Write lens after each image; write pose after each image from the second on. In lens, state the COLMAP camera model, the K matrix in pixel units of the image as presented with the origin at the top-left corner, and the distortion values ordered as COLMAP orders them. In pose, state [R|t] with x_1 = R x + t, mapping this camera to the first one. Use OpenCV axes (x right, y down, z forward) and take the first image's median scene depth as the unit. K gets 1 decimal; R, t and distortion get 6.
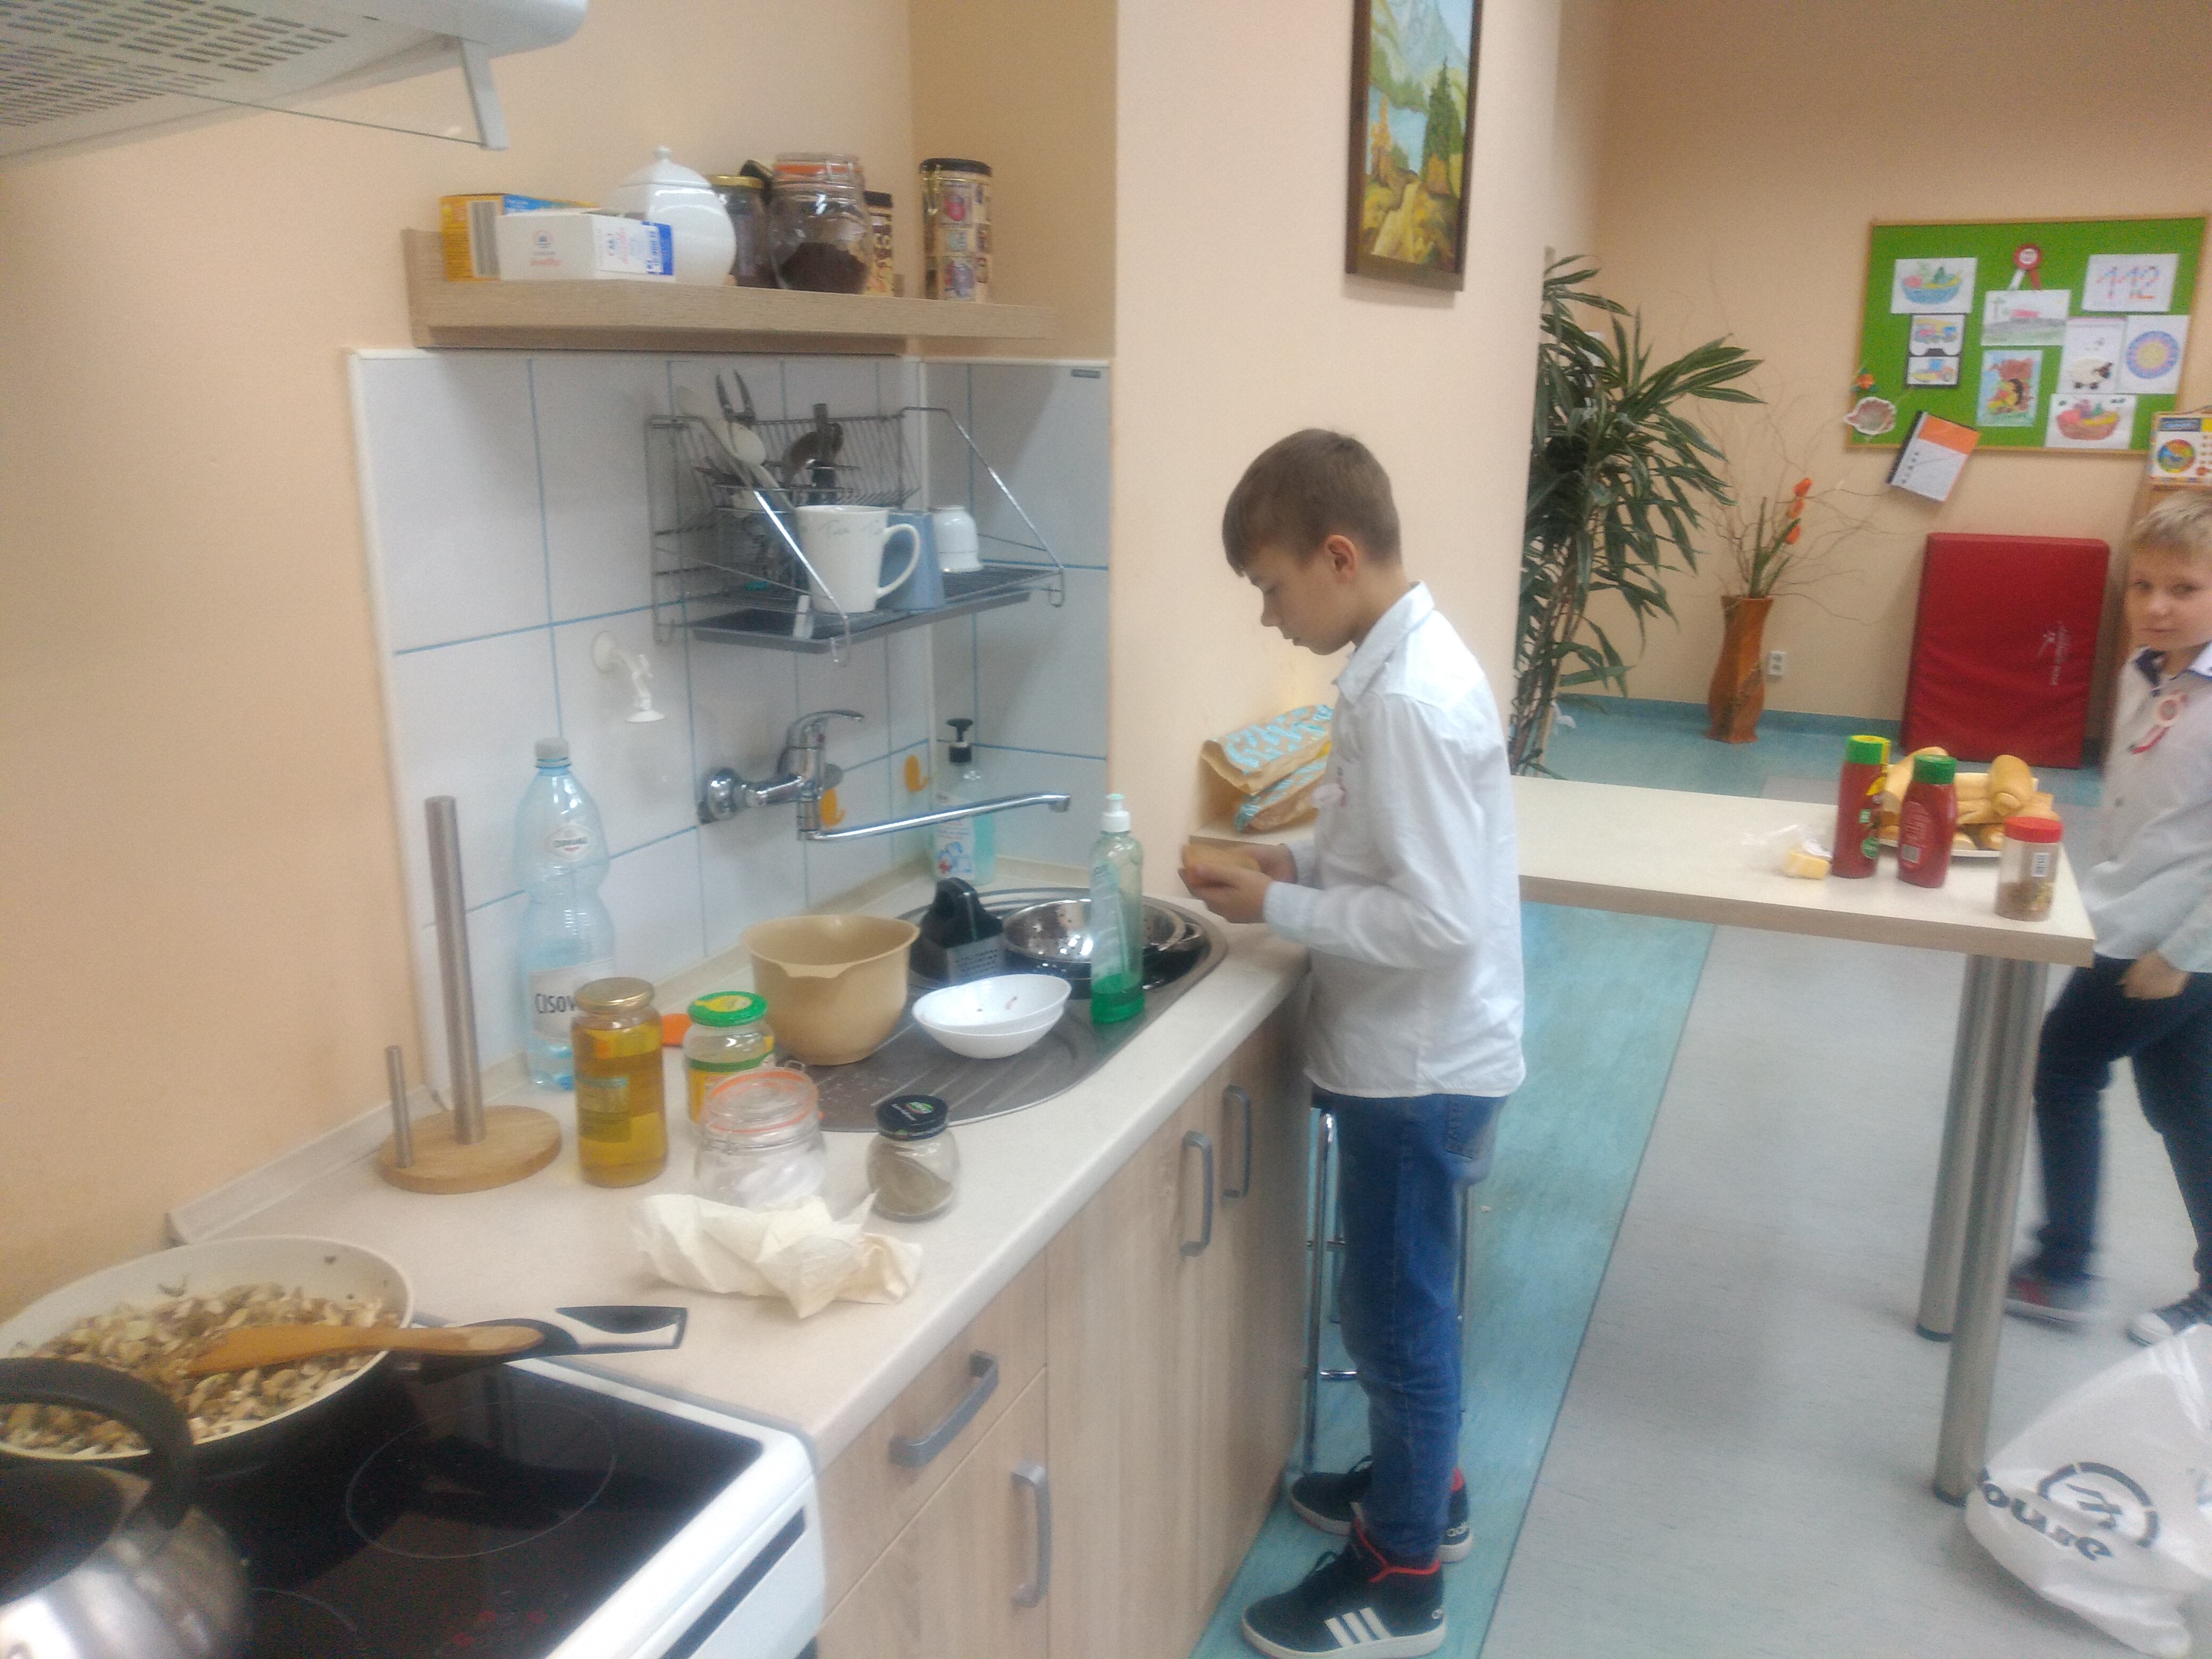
lens RADIAL K [[1722.2, 0, 1118.3], [0, 1722.2, 820.4], [0, 0, 1]] dist [0.067676, -0.119279]
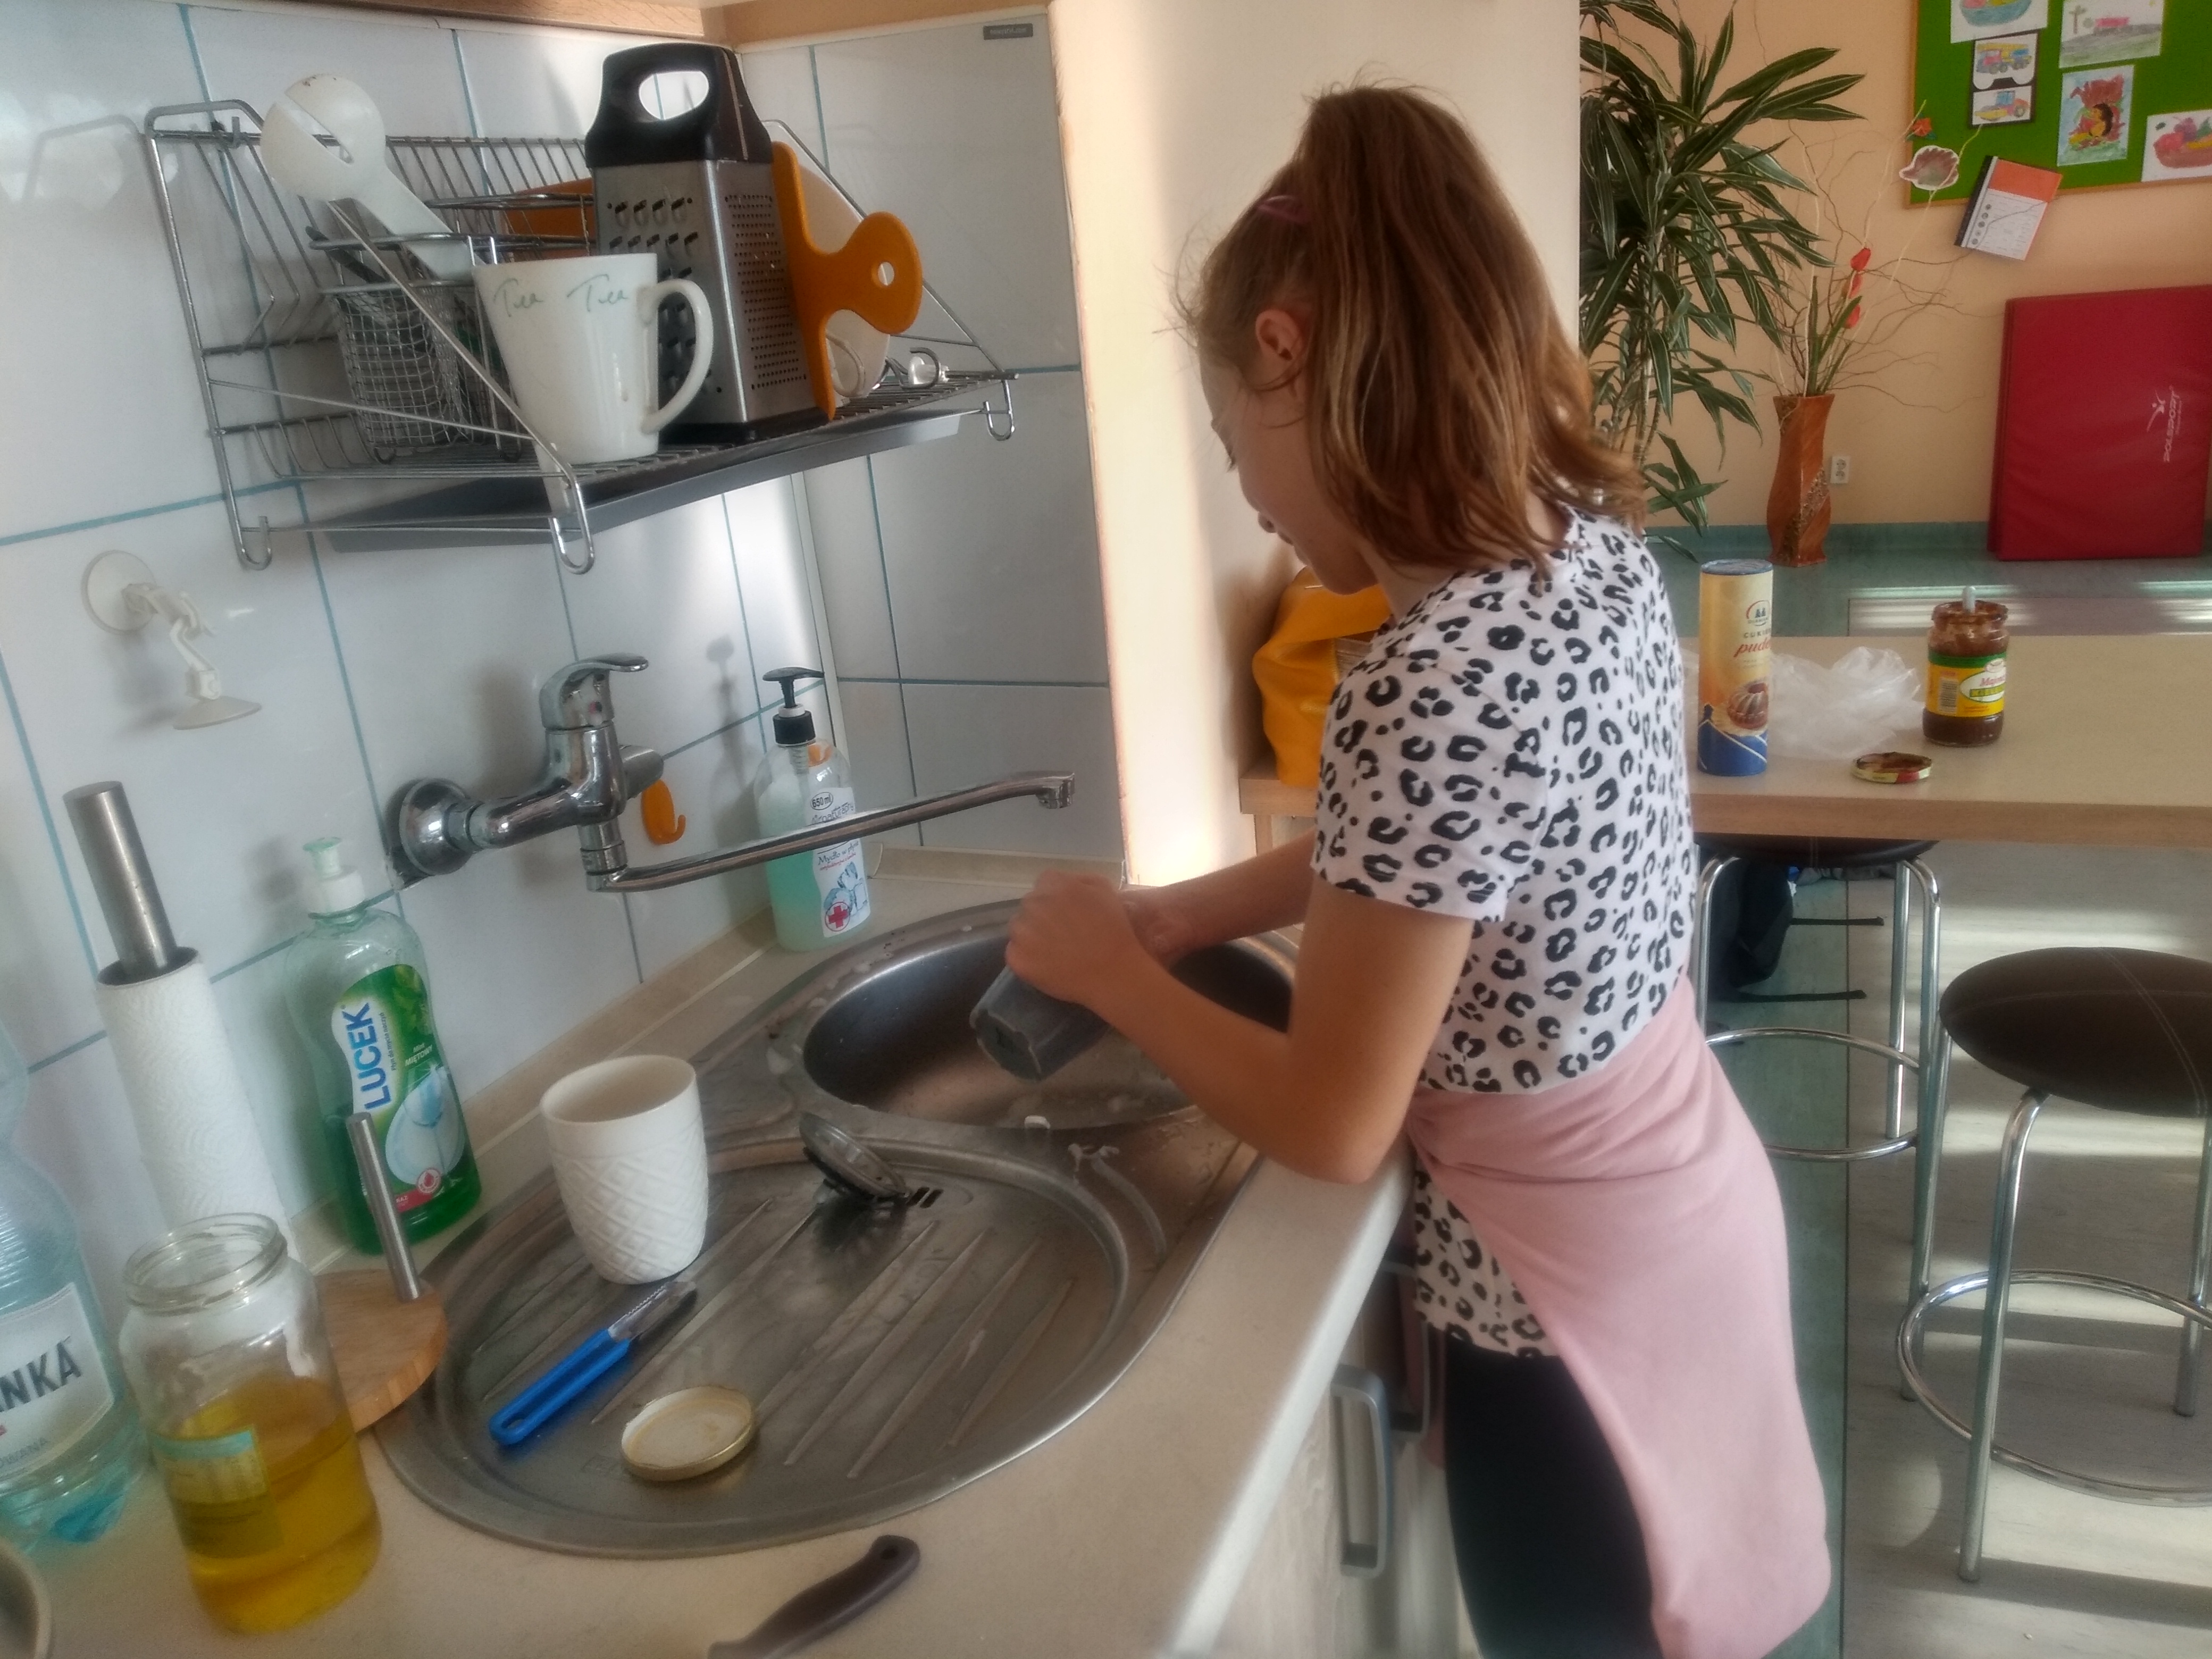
lens RADIAL K [[1722.2, 0, 1118.3], [0, 1722.2, 820.4], [0, 0, 1]] dist [0.067676, -0.119279]
pose [[0.994041, -0.109010, 0.000566, -0.003643], [0.108778, 0.992238, 0.060267, -0.008391], [-0.007131, -0.059846, 0.998182, 0.137044]]
